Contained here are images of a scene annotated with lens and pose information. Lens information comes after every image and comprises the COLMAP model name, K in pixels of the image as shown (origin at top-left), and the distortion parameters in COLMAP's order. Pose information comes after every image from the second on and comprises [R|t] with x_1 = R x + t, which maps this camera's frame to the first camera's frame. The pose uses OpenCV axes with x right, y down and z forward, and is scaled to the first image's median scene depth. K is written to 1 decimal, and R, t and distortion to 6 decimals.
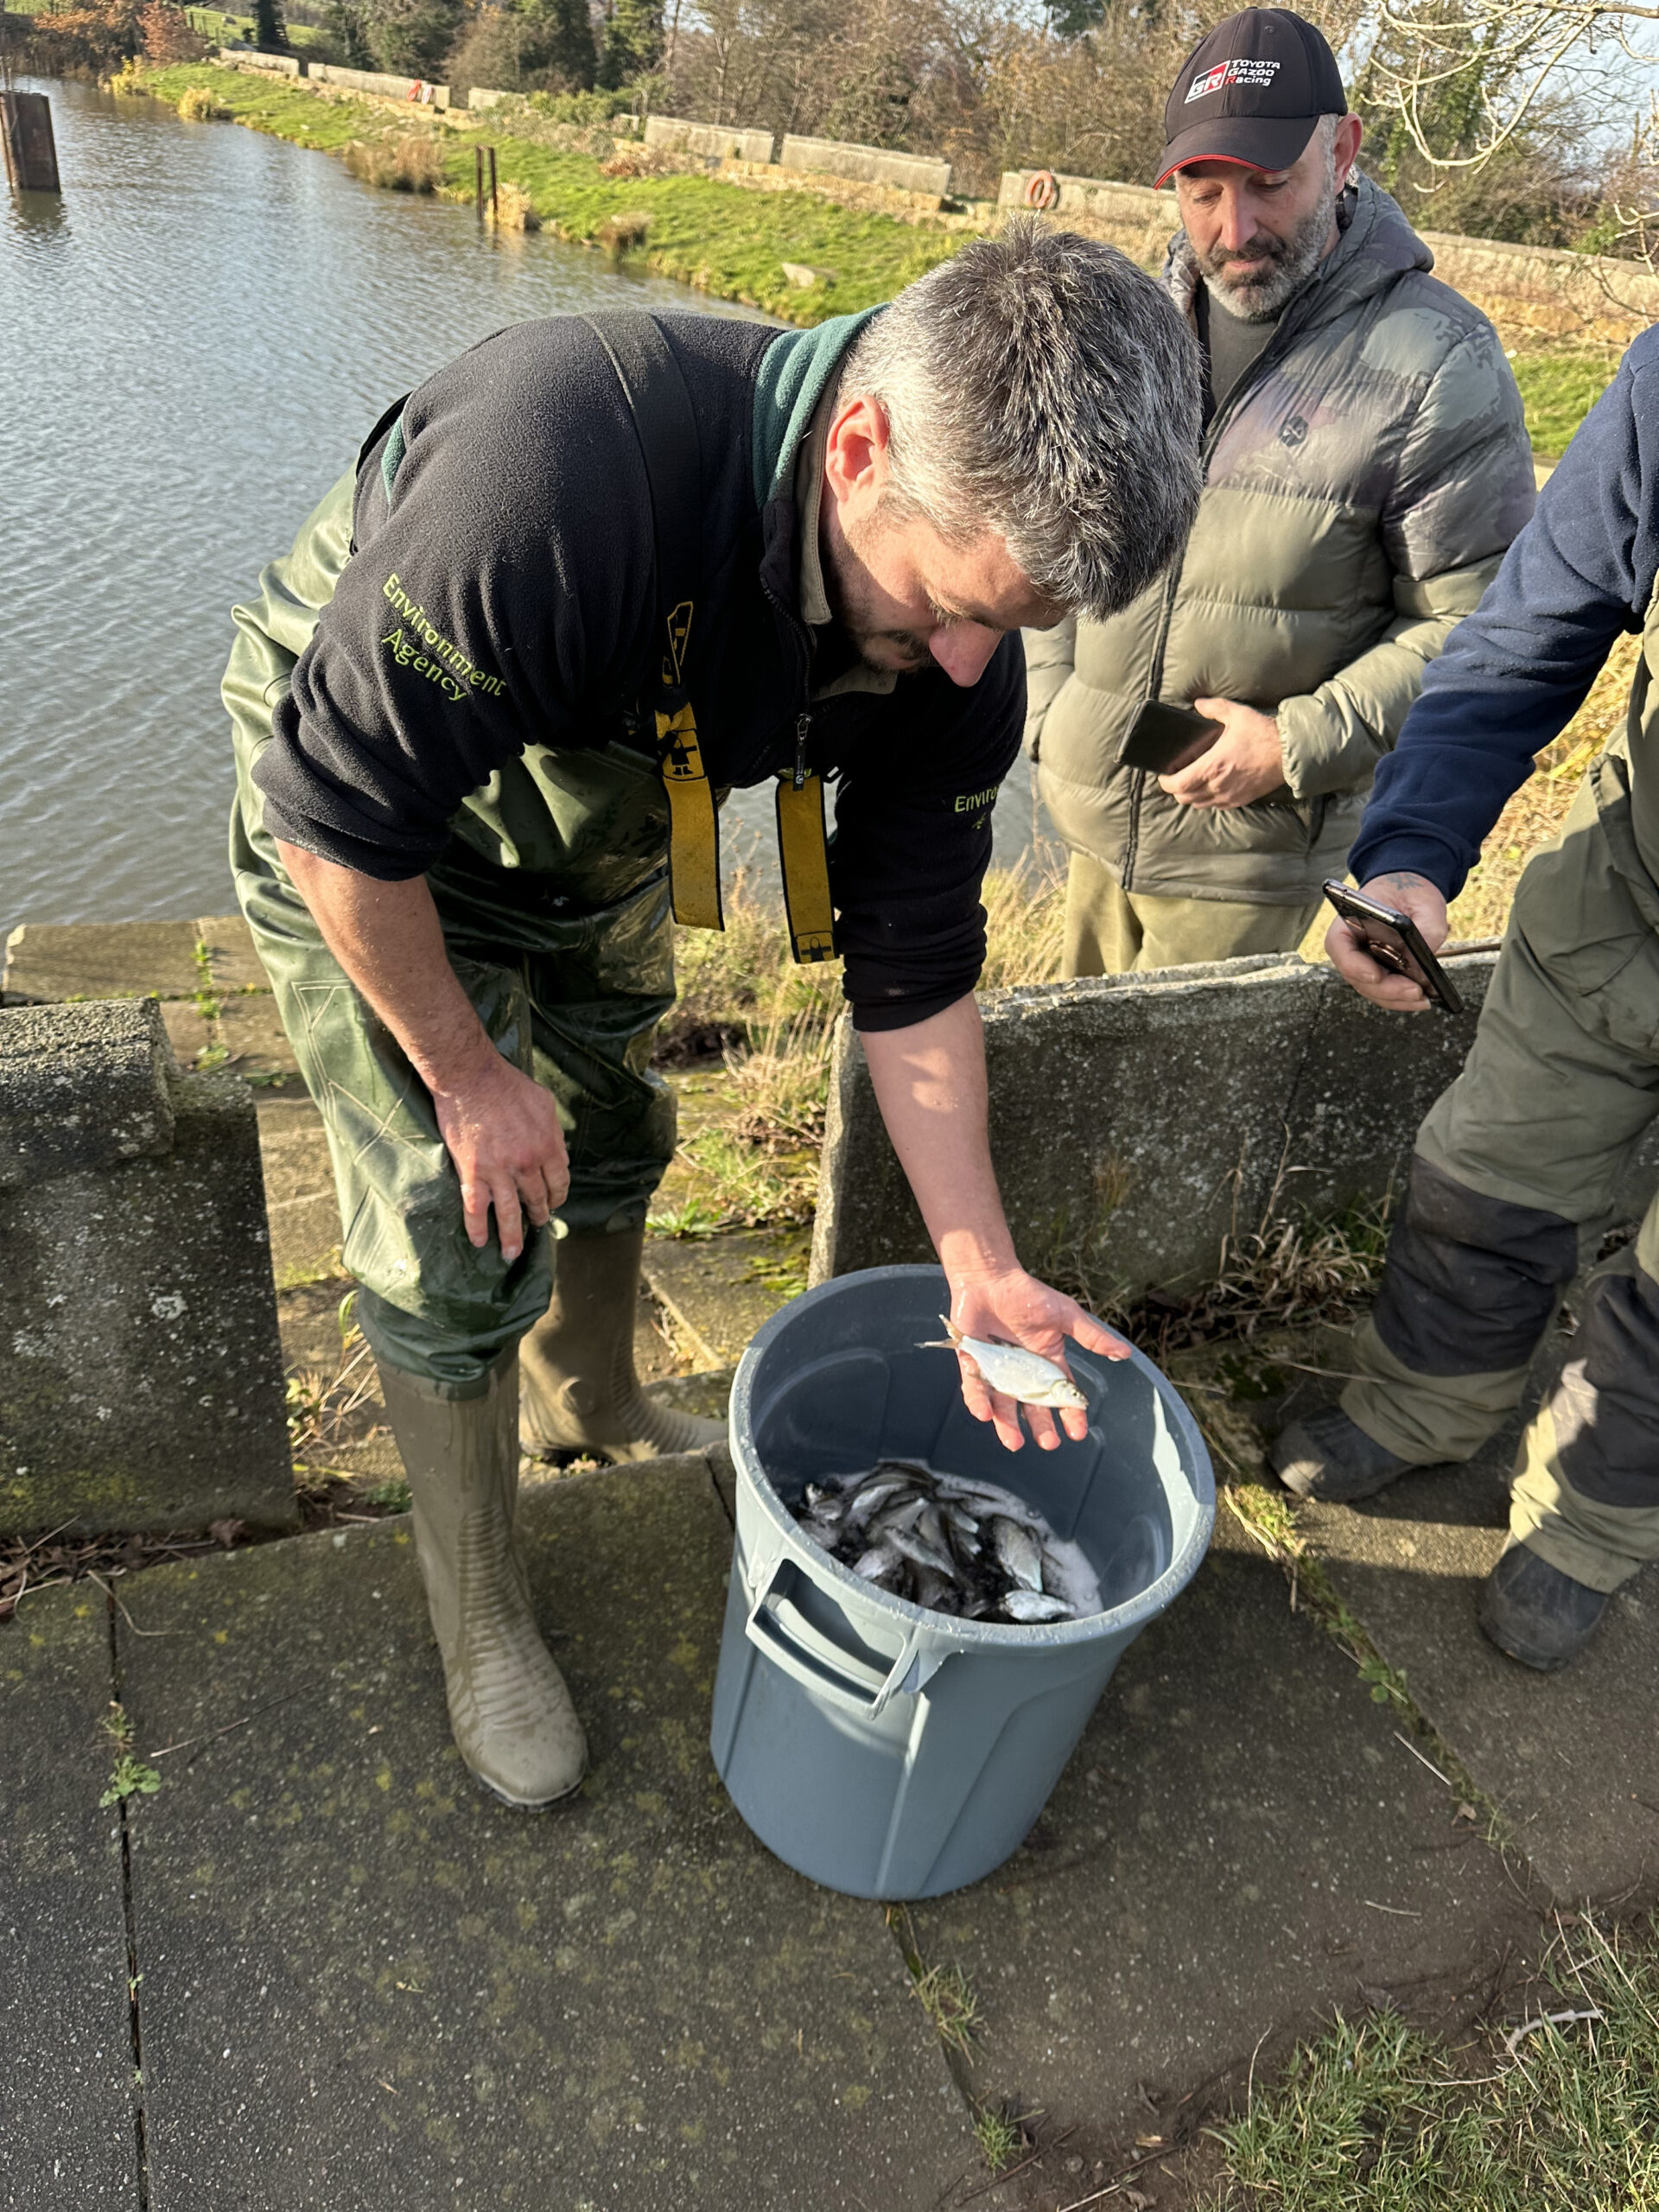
lens RADIAL K [[1590.7, 0, 826.9], [0, 1590.7, 1102.4], [0, 0, 1]] dist [0.010050, -0.029214]
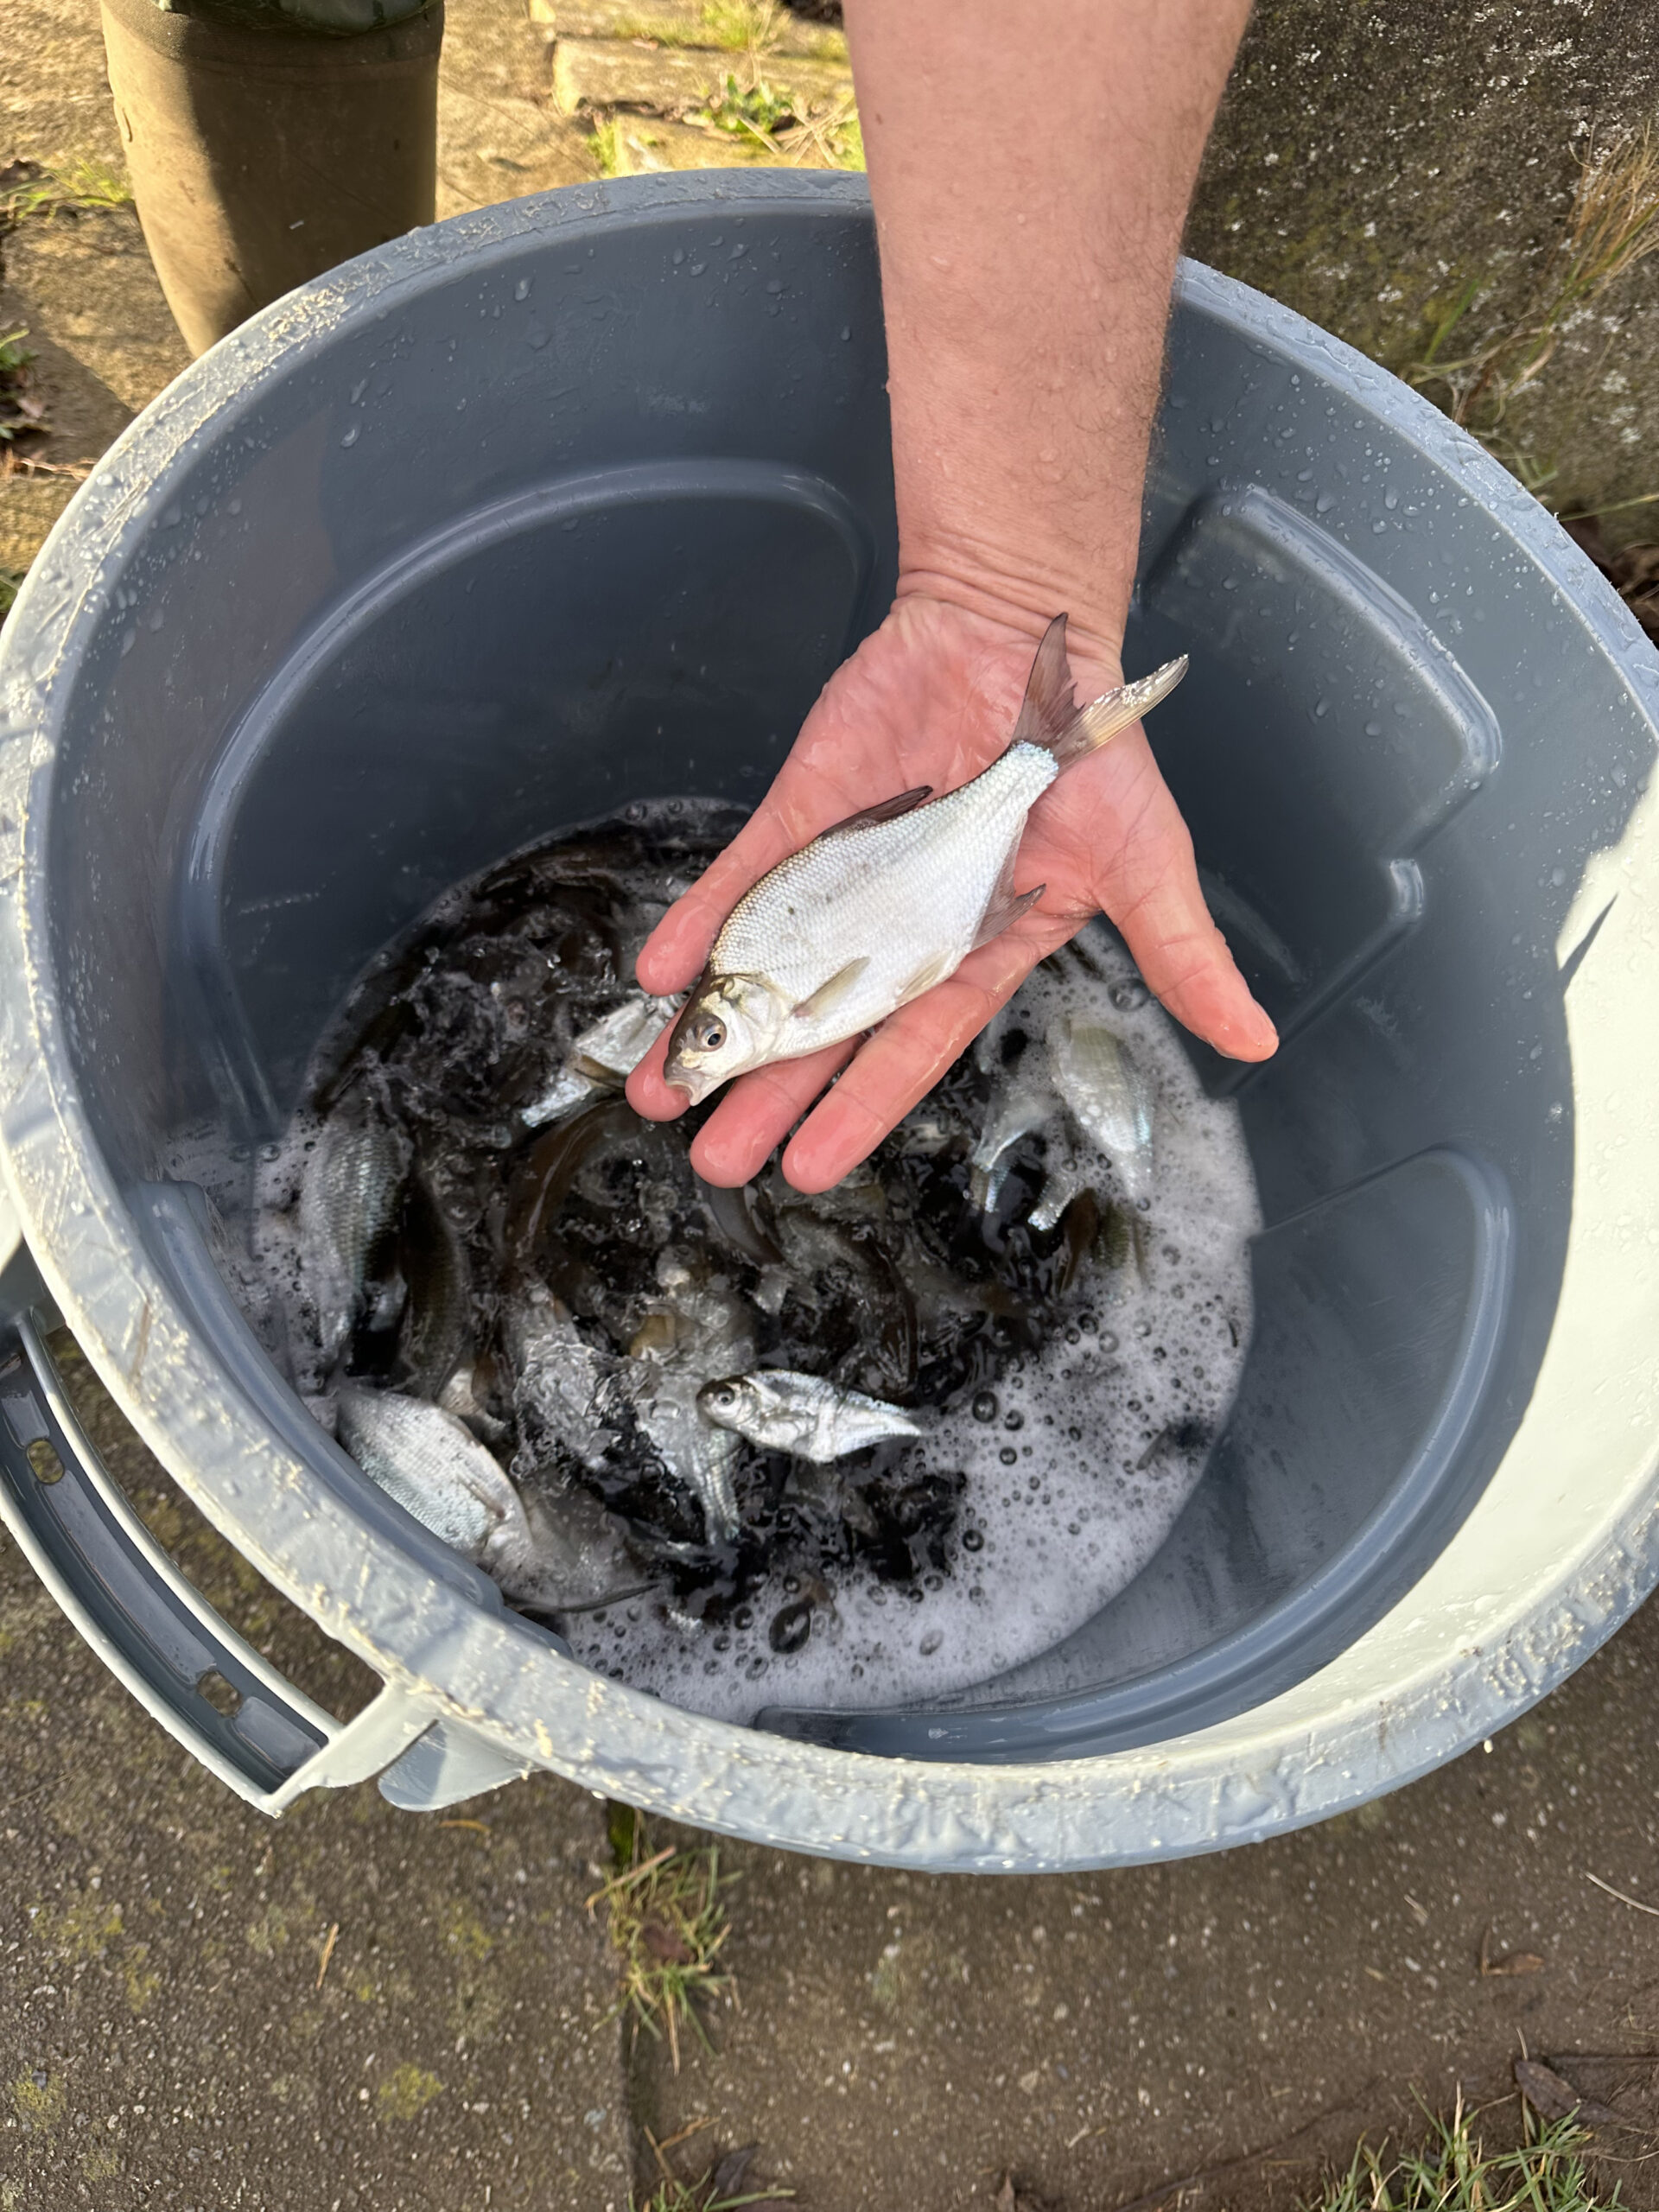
lens RADIAL K [[1590.7, 0, 824.2], [0, 1590.7, 1107.0], [0, 0, 1]] dist [0.010050, -0.029214]
pose [[0.967286, 0.245845, -0.062599, 0.094243], [-0.184433, 0.850903, 0.491883, 0.116869], [0.174193, -0.464246, 0.868408, 0.732942]]
